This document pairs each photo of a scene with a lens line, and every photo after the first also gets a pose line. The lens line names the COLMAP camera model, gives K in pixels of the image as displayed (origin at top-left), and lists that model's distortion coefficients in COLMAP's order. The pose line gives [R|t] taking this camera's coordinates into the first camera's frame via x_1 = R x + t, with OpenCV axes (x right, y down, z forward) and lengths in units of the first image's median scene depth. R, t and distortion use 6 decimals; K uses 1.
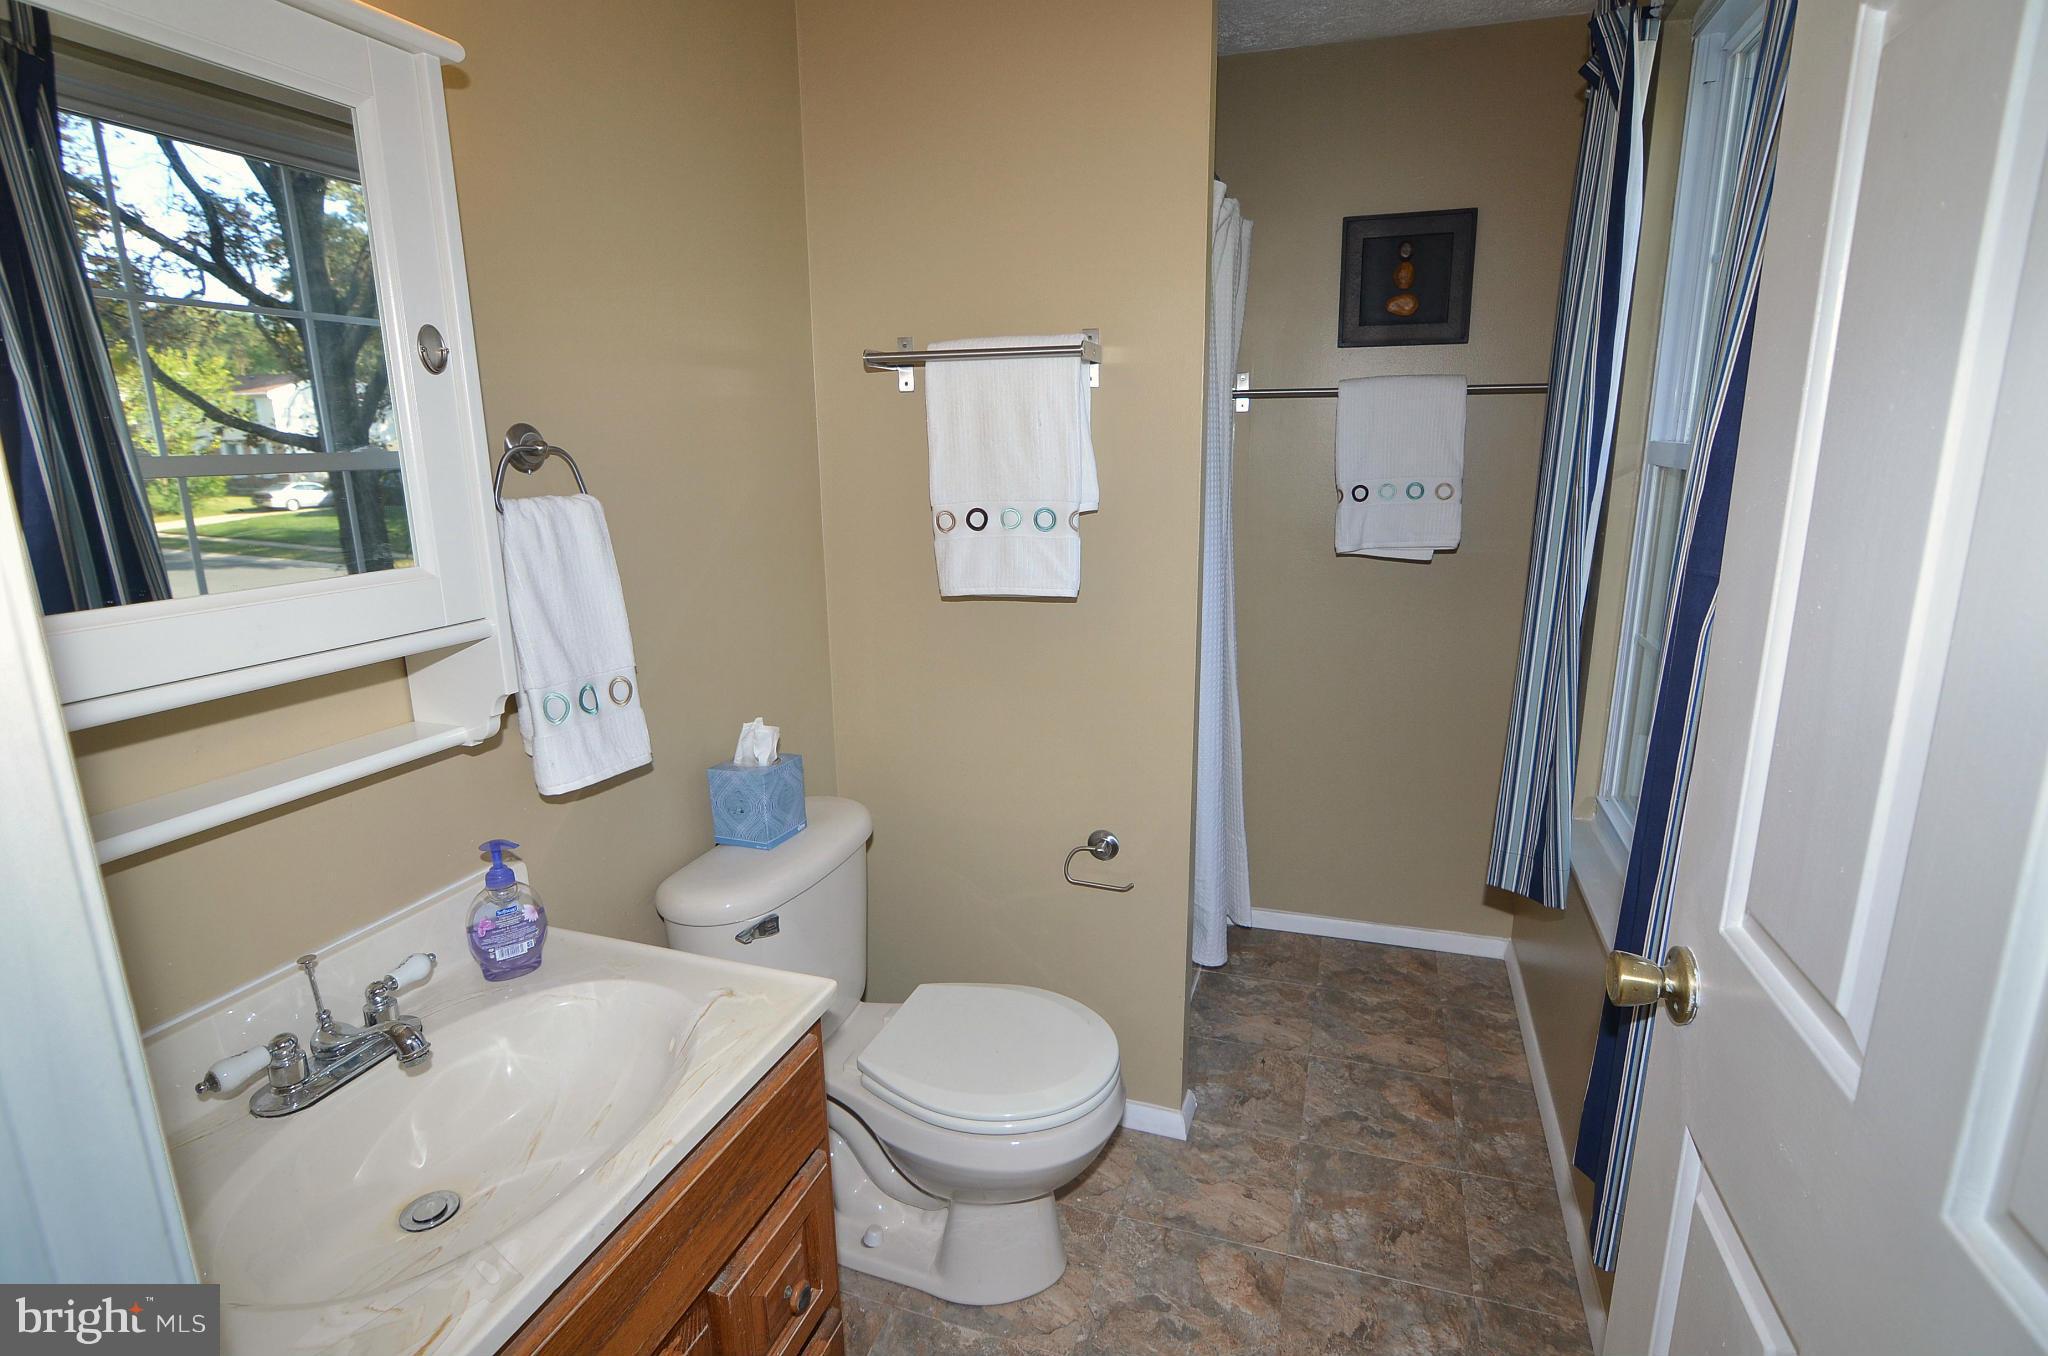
lens RADIAL K [[991.8, 0, 1027.6], [0, 991.8, 685.4], [0, 0, 1]] dist [-0.020385, 0.002056]
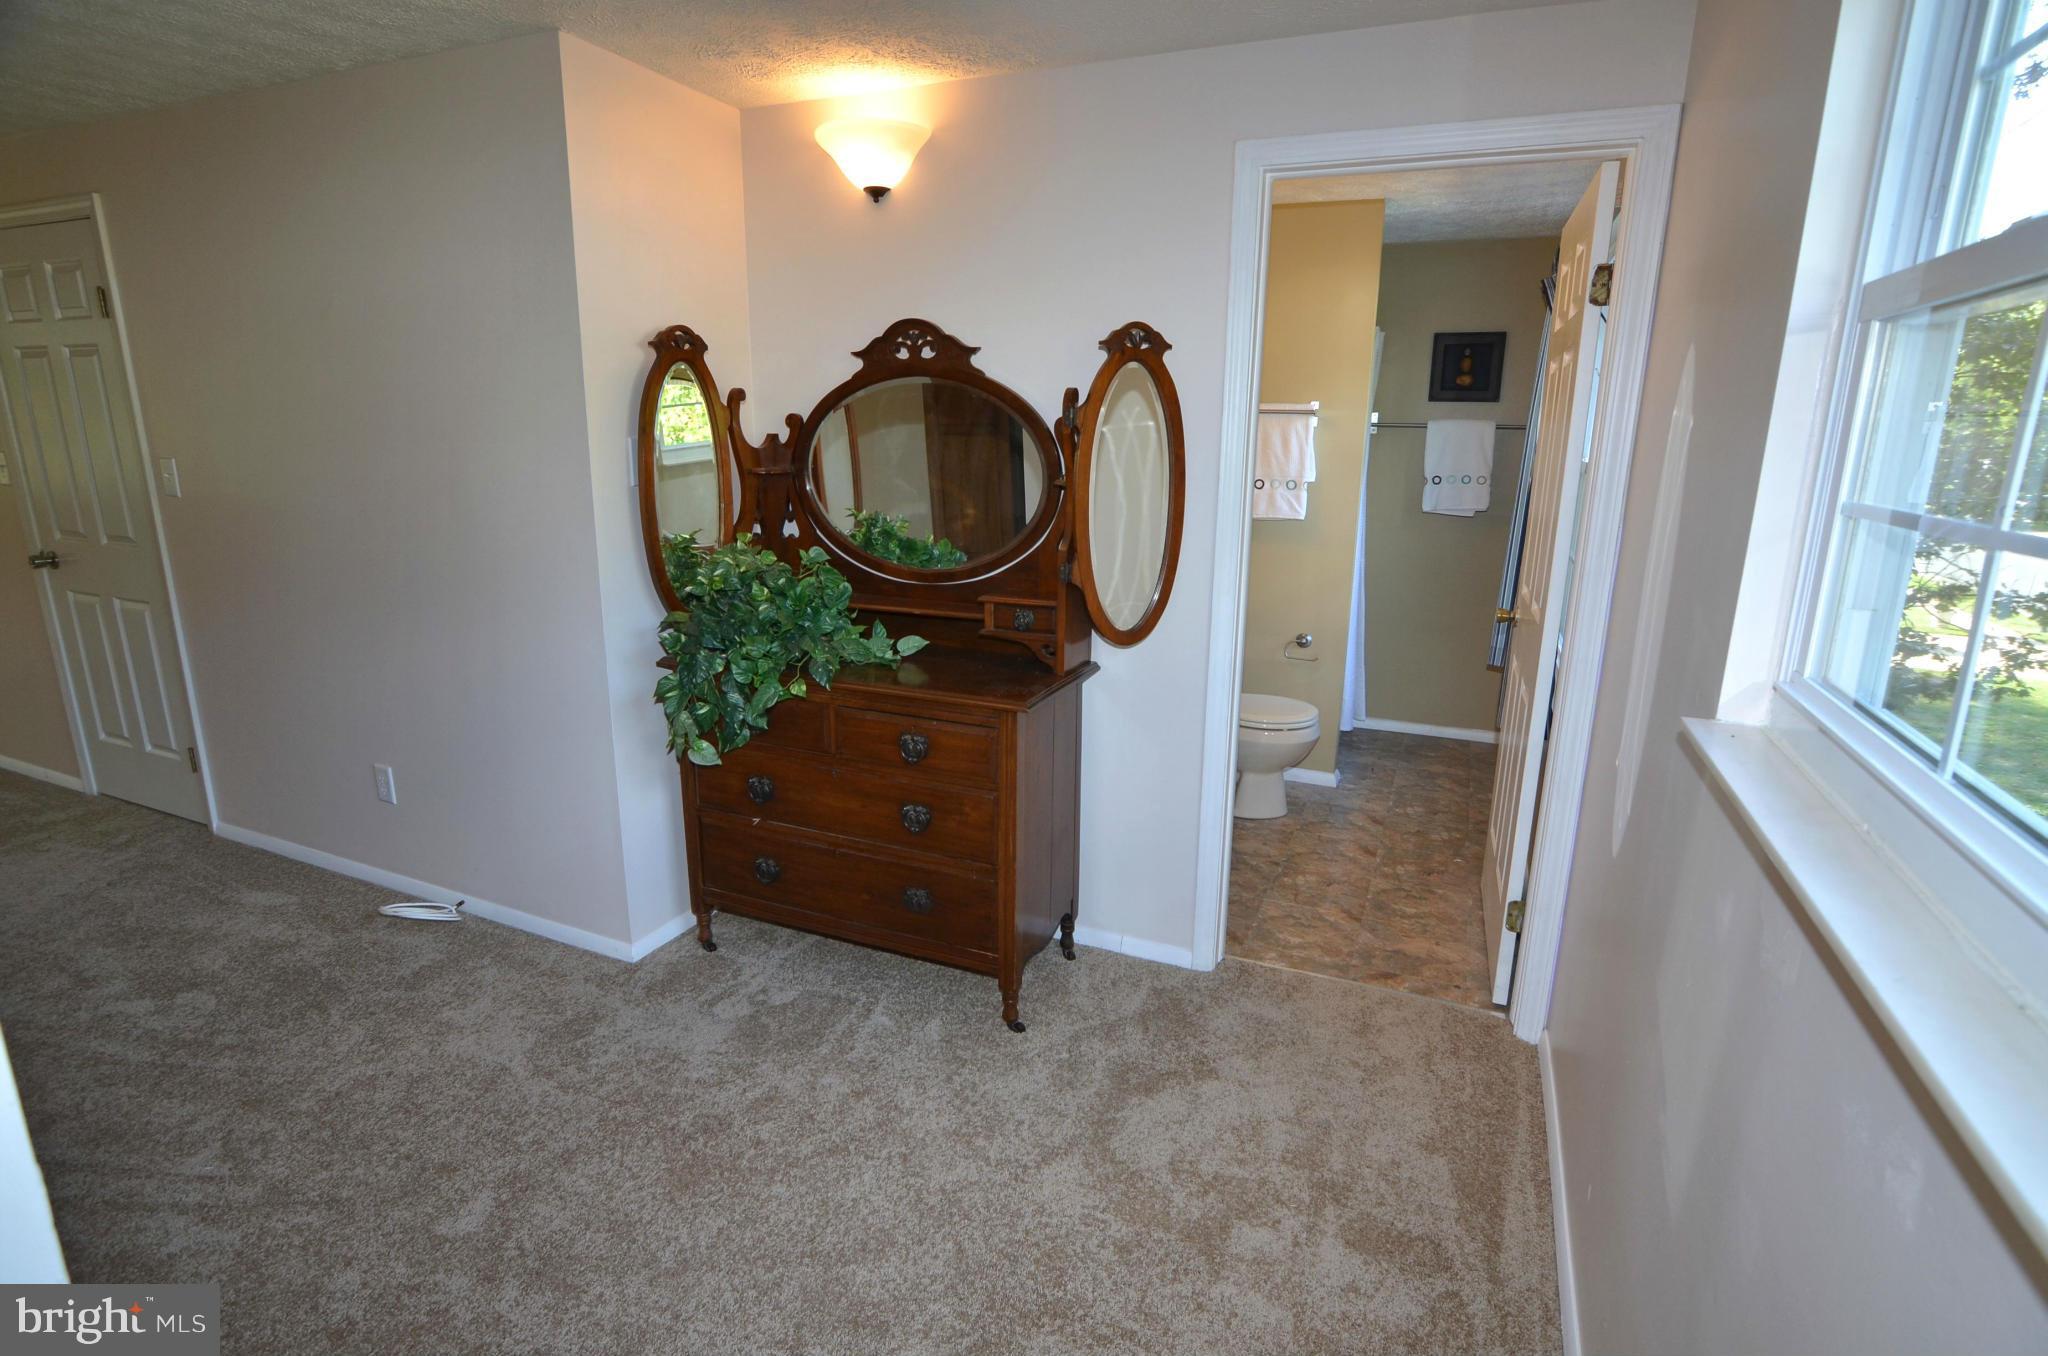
lens RADIAL K [[991.8, 0, 1030.2], [0, 991.8, 669.3], [0, 0, 1]] dist [-0.020385, 0.002056]
pose [[0.996160, 0.045053, -0.075063, -0.331967], [-0.045134, 0.998981, 0.000620, 0.238696], [0.075015, 0.002771, 0.997179, -1.115904]]
